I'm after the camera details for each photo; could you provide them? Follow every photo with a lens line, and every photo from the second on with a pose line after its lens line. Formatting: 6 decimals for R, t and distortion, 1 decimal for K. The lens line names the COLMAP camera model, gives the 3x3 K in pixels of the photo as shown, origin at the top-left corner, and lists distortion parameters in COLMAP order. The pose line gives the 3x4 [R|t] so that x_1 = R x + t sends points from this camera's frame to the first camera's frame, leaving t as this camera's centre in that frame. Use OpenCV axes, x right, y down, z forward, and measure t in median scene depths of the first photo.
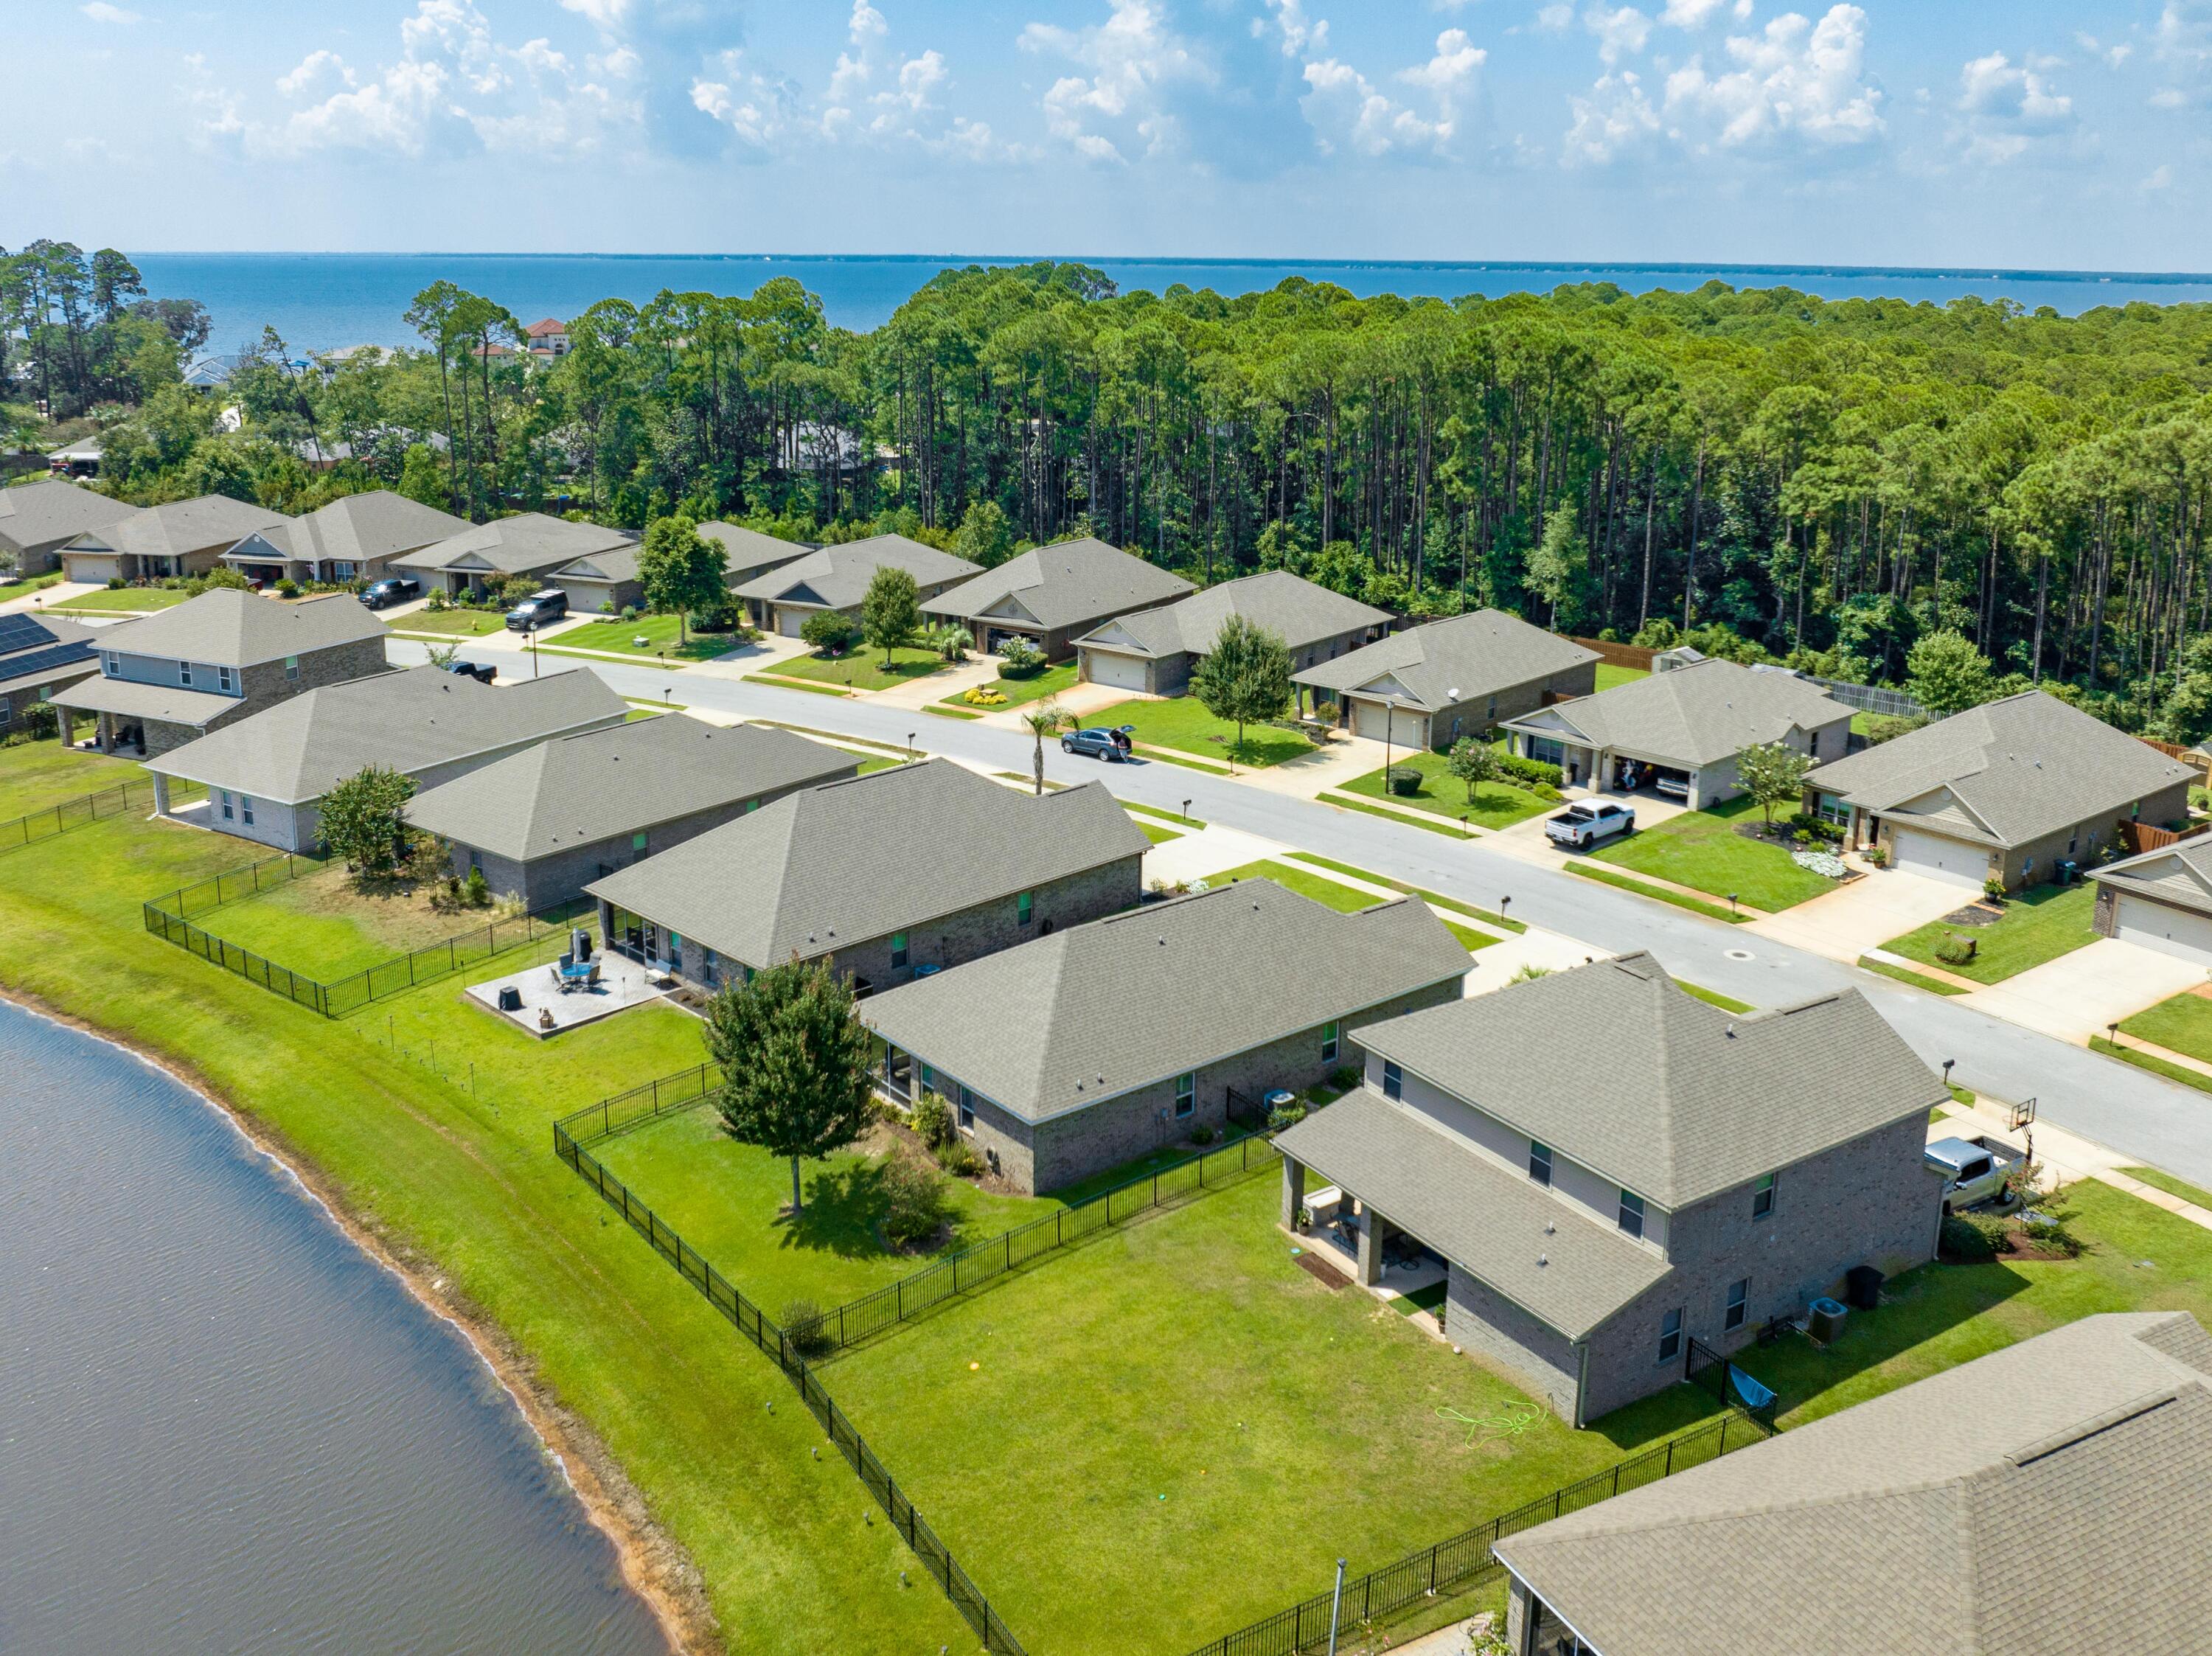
lens RADIAL K [[1842.5, 0, 1109.2], [0, 1842.5, 694.7], [0, 0, 1]] dist [-0.030623, -0.018994]
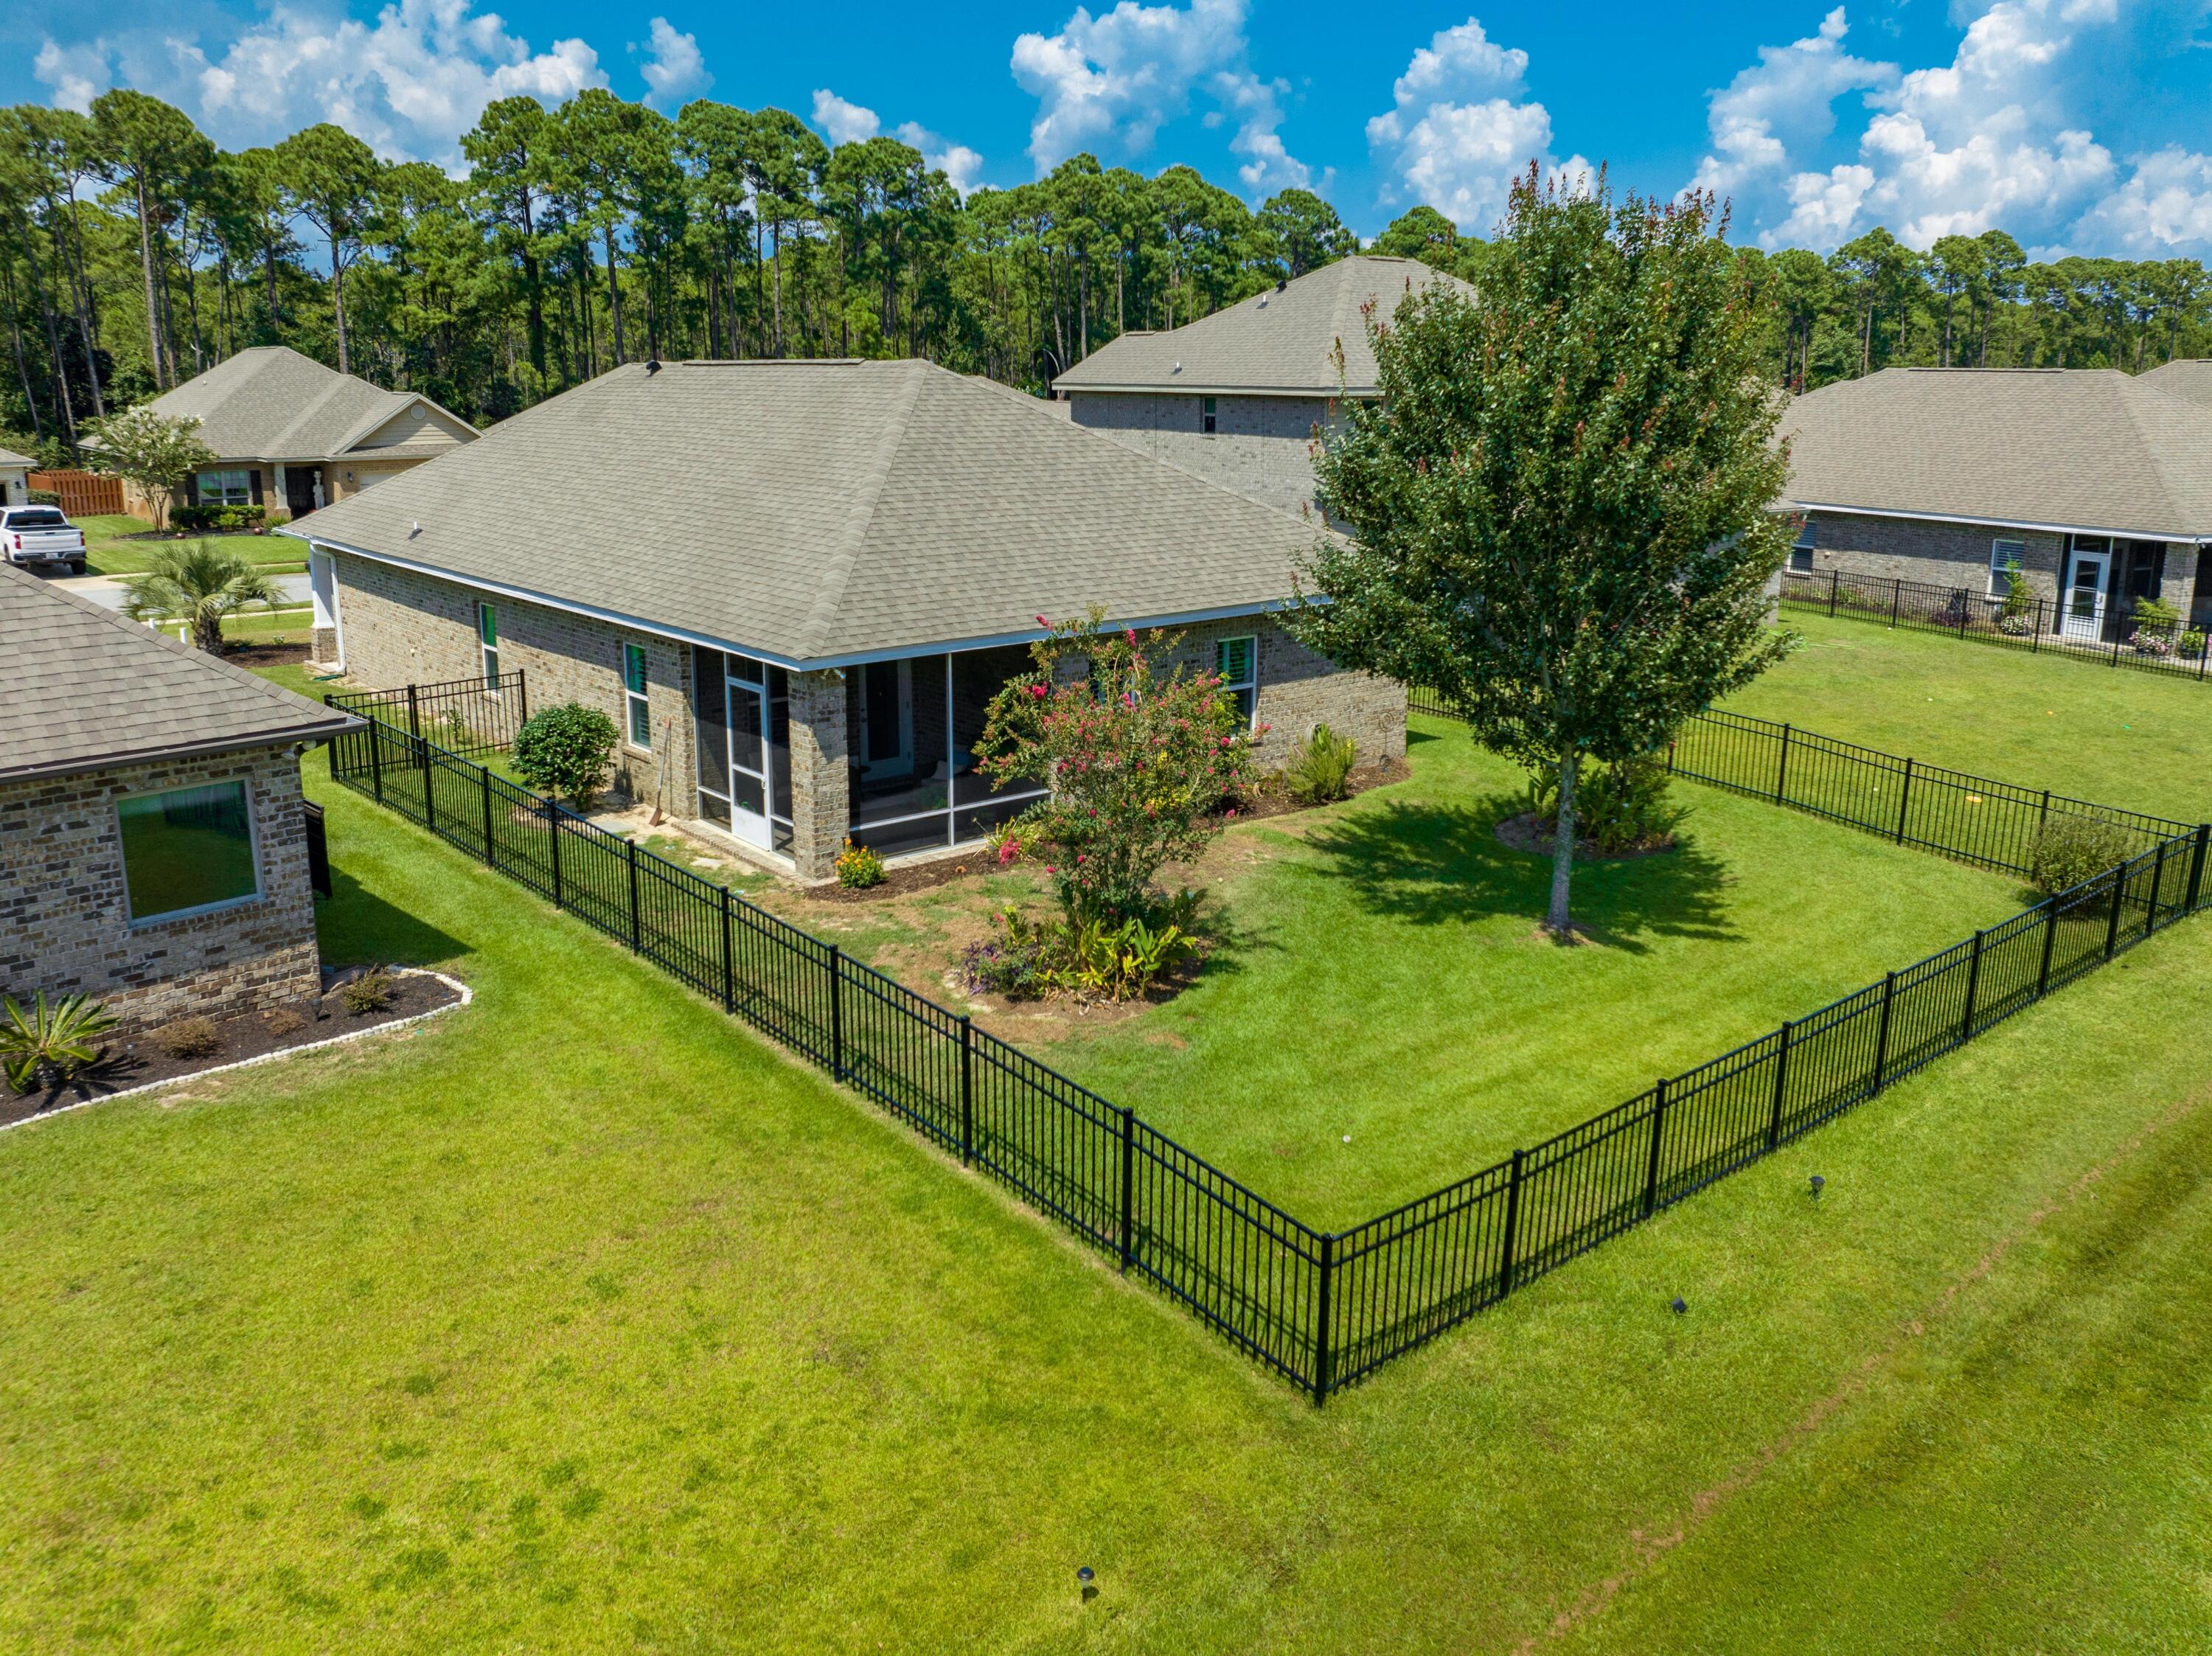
lens RADIAL K [[1694.7, 0, 1121.7], [0, 1694.7, 742.8], [0, 0, 1]] dist [-0.043194, 0.003231]
pose [[-0.030678, -0.220200, 0.974972, -0.274346], [0.225701, 0.948712, 0.221370, 0.084715], [-0.973714, 0.226843, 0.020595, 0.600884]]
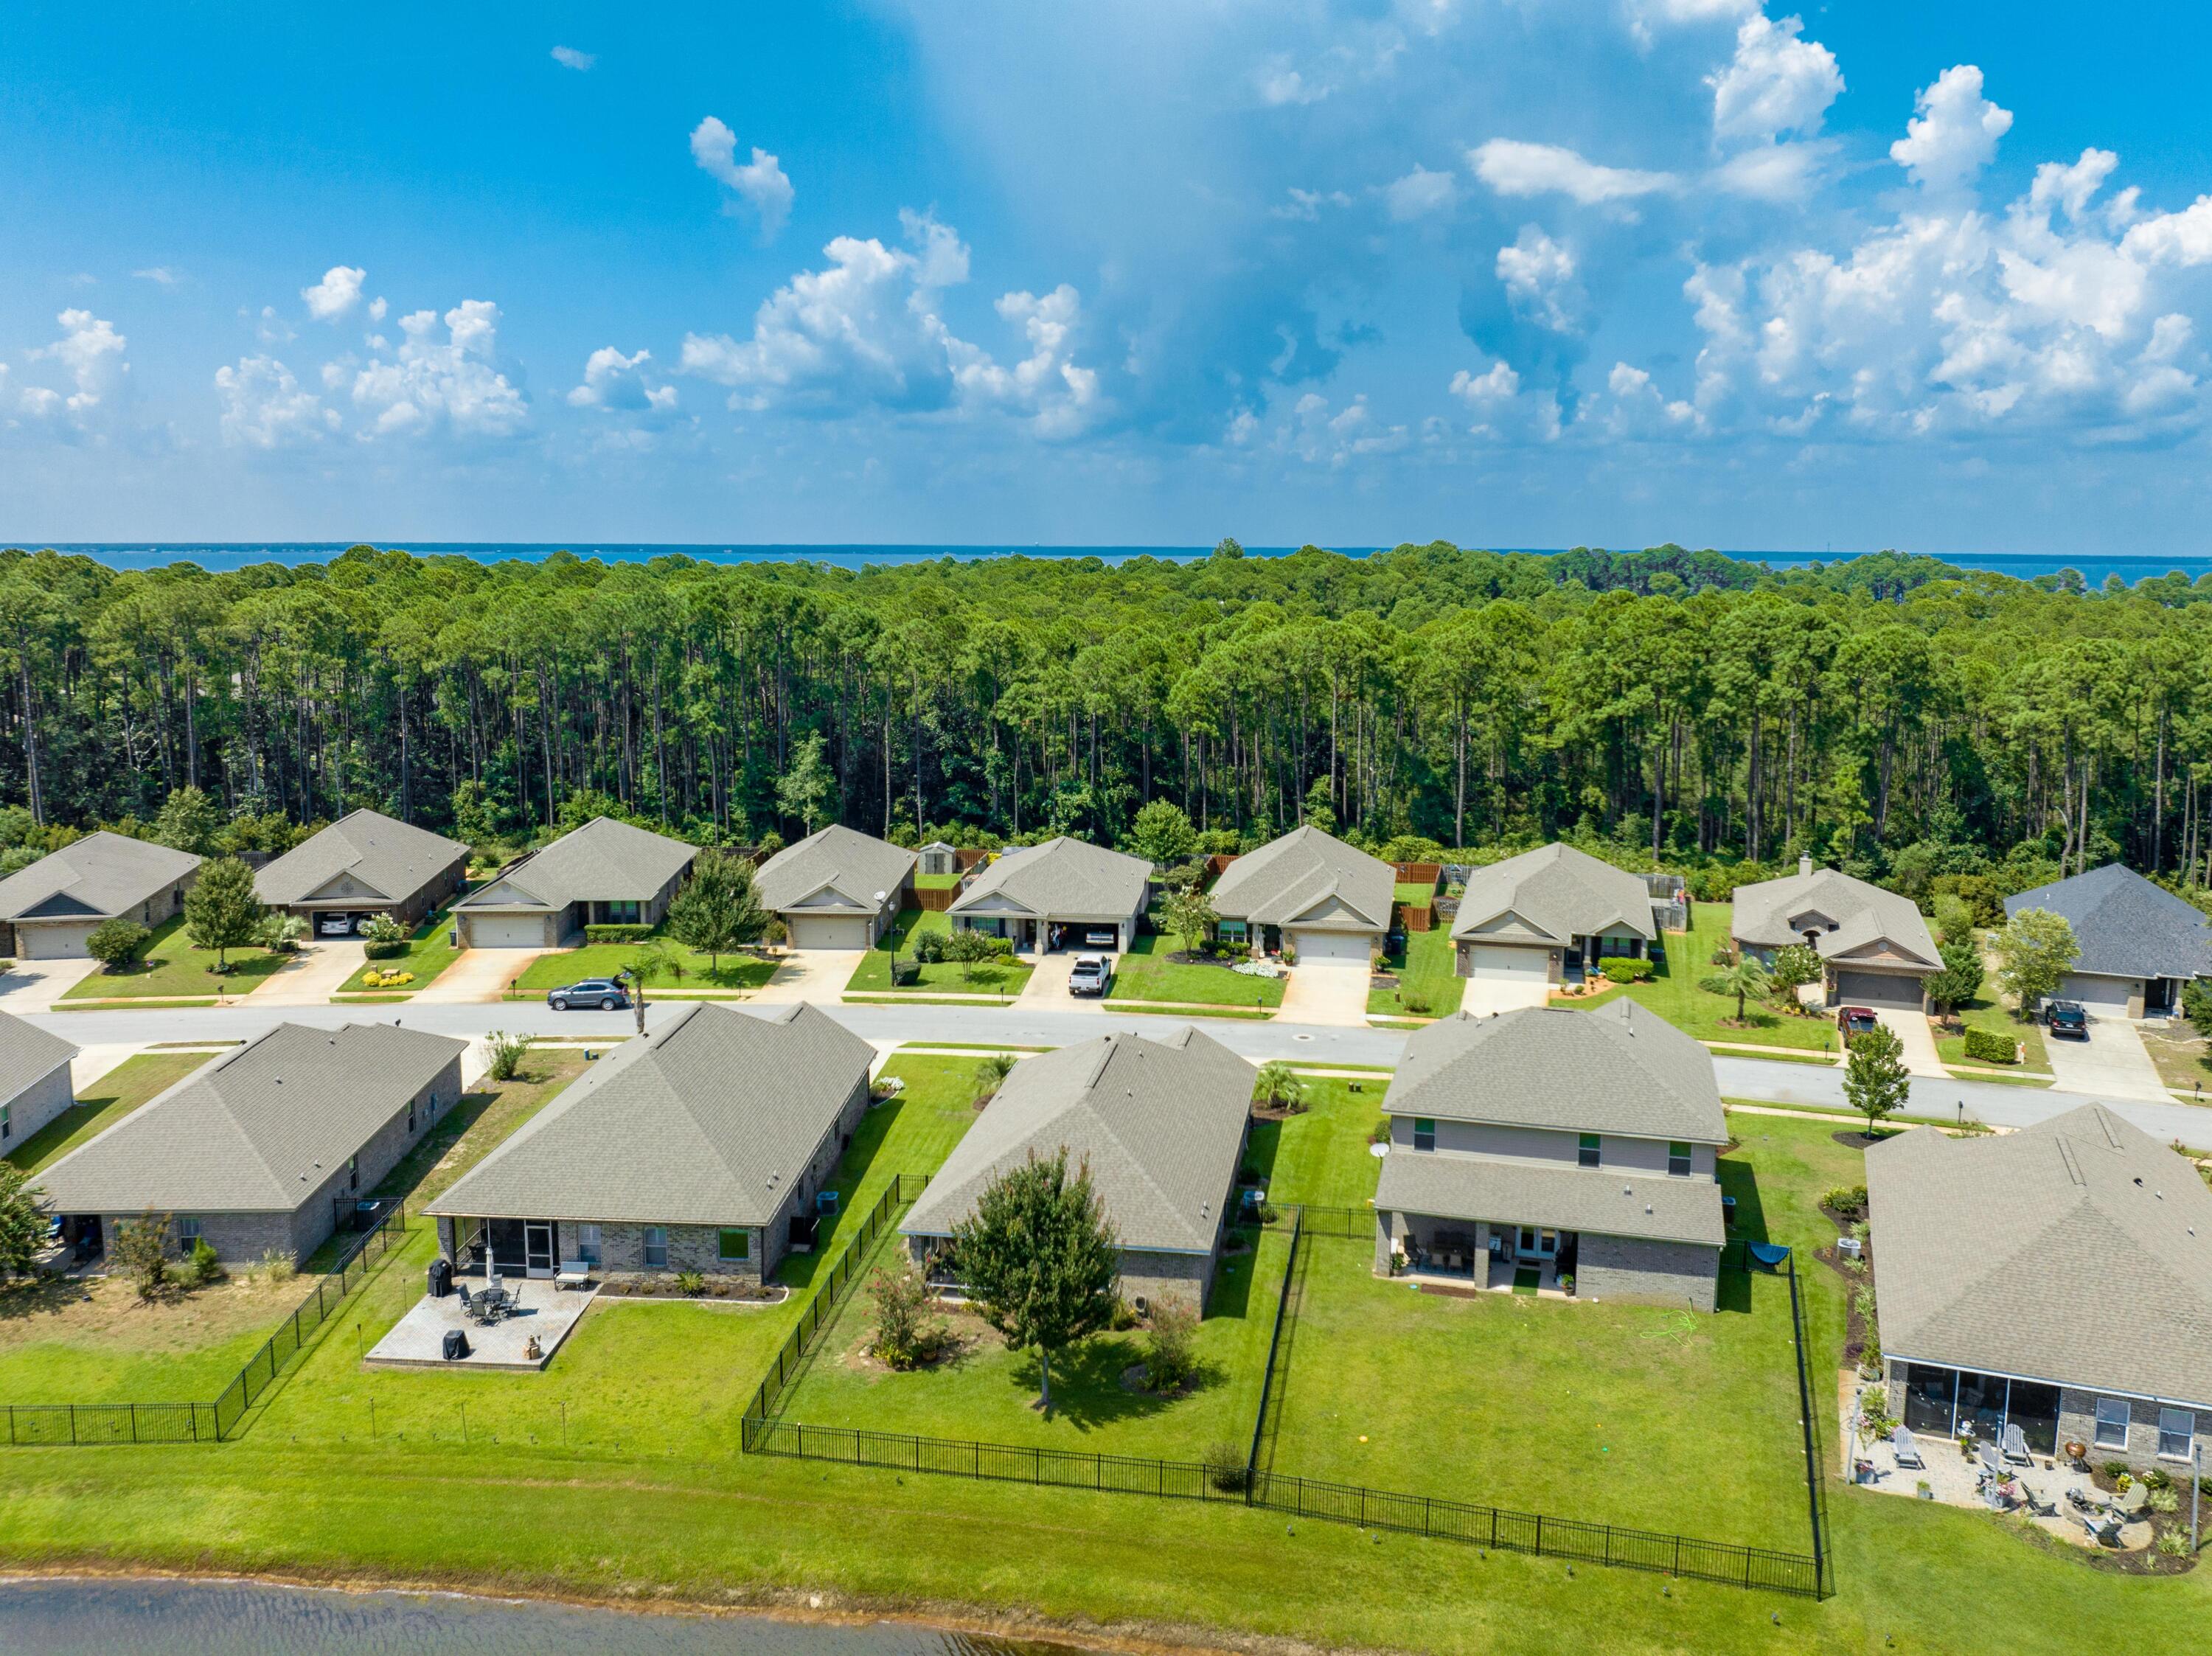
lens RADIAL K [[1694.7, 0, 1116.7], [0, 1694.7, 763.7], [0, 0, 1]] dist [-0.043194, 0.003231]
pose [[0.748289, -0.088796, 0.657403, -0.411025], [0.153982, 0.987183, -0.041931, -0.016246], [-0.645254, 0.132605, 0.752371, 0.119185]]
